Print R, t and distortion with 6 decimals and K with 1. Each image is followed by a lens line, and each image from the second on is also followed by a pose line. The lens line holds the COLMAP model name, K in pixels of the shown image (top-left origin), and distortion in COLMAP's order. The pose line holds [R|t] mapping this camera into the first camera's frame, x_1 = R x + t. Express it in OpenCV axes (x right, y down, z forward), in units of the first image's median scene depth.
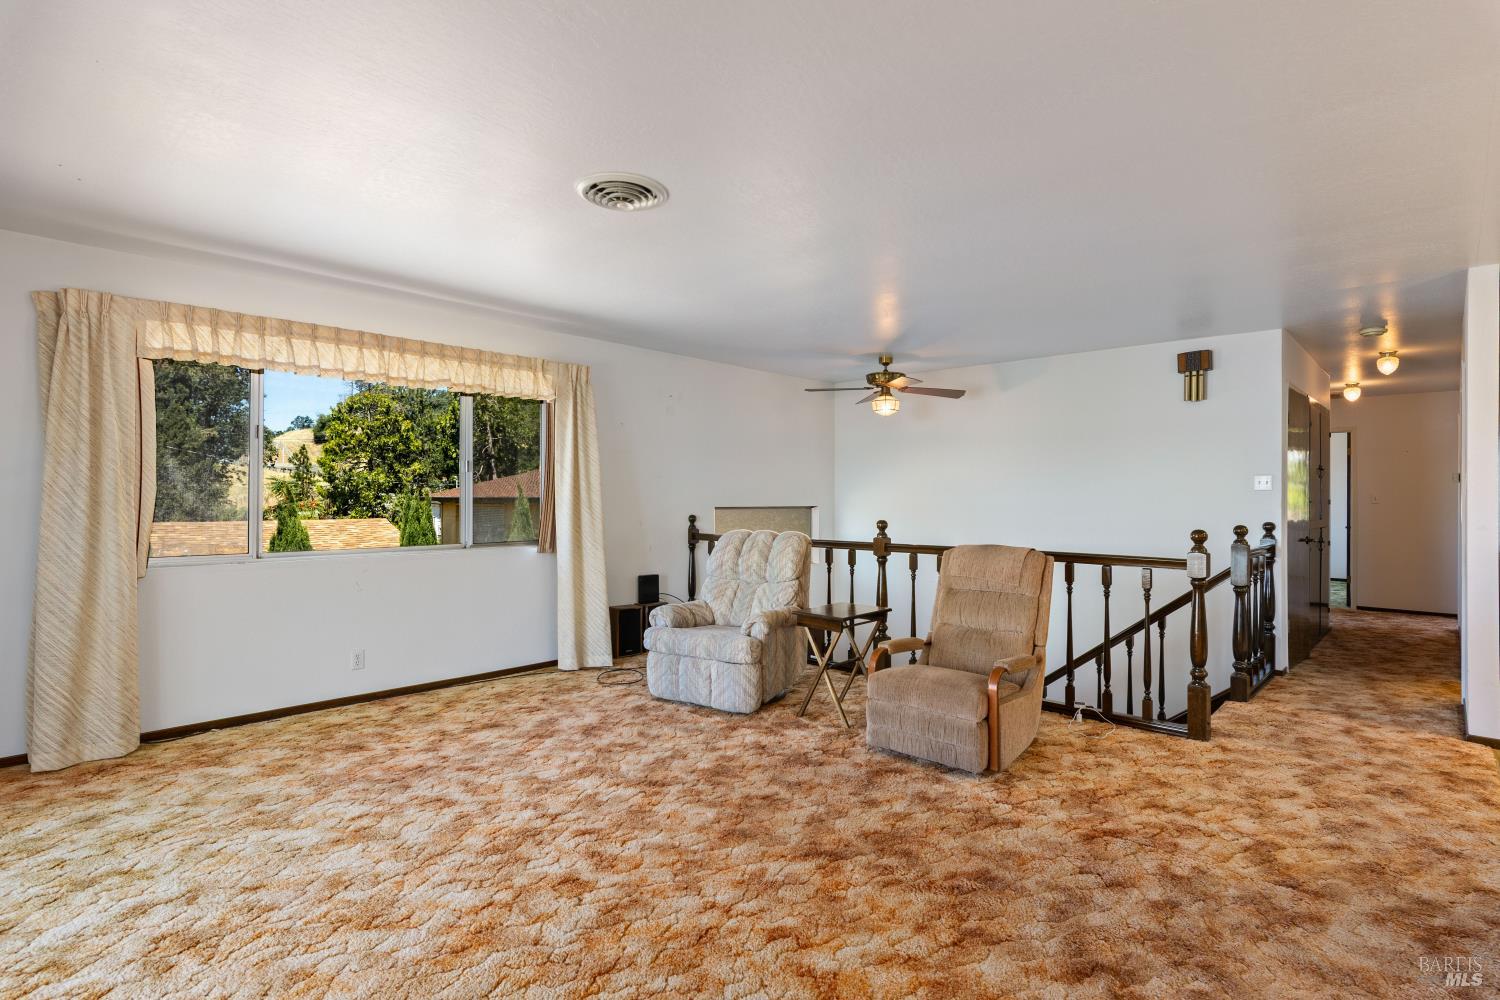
lens RADIAL K [[746.2, 0, 789.9], [0, 746.2, 496.2], [0, 0, 1]] dist [-0.001322, -0.001077]
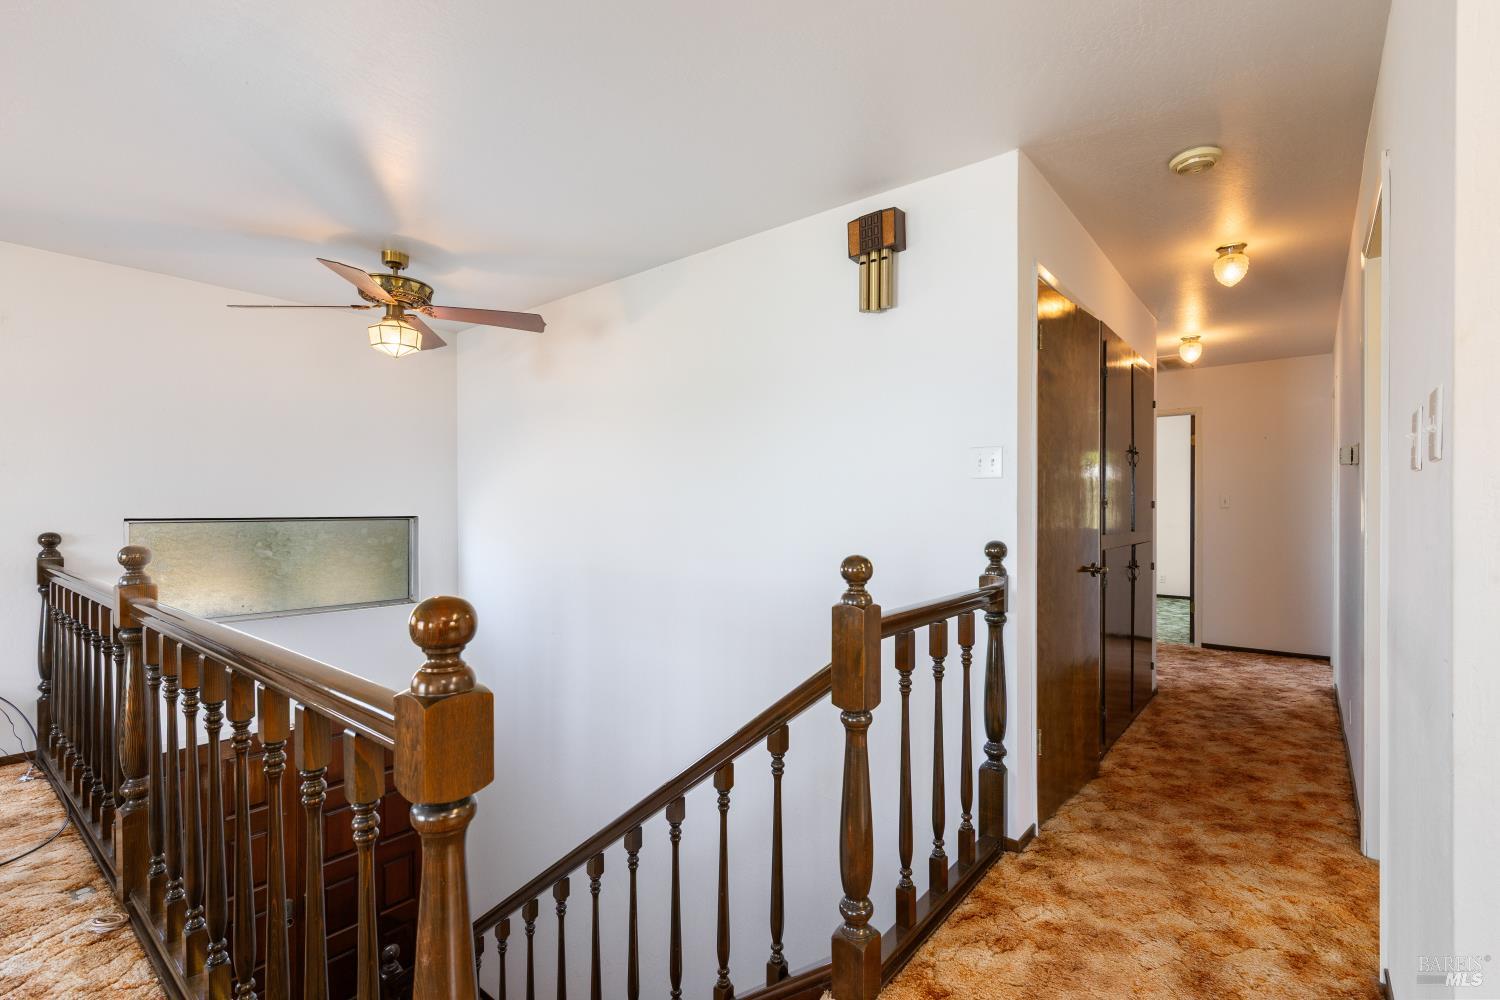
lens RADIAL K [[686.3, 0, 754.2], [0, 686.3, 511.0], [0, 0, 1]] dist [-0.006228, -0.000746]
pose [[0.998878, -0.002334, 0.047298, 0.431868], [0.001926, 0.999961, 0.008662, 0.009588], [-0.047316, -0.008561, 0.998843, 0.516400]]
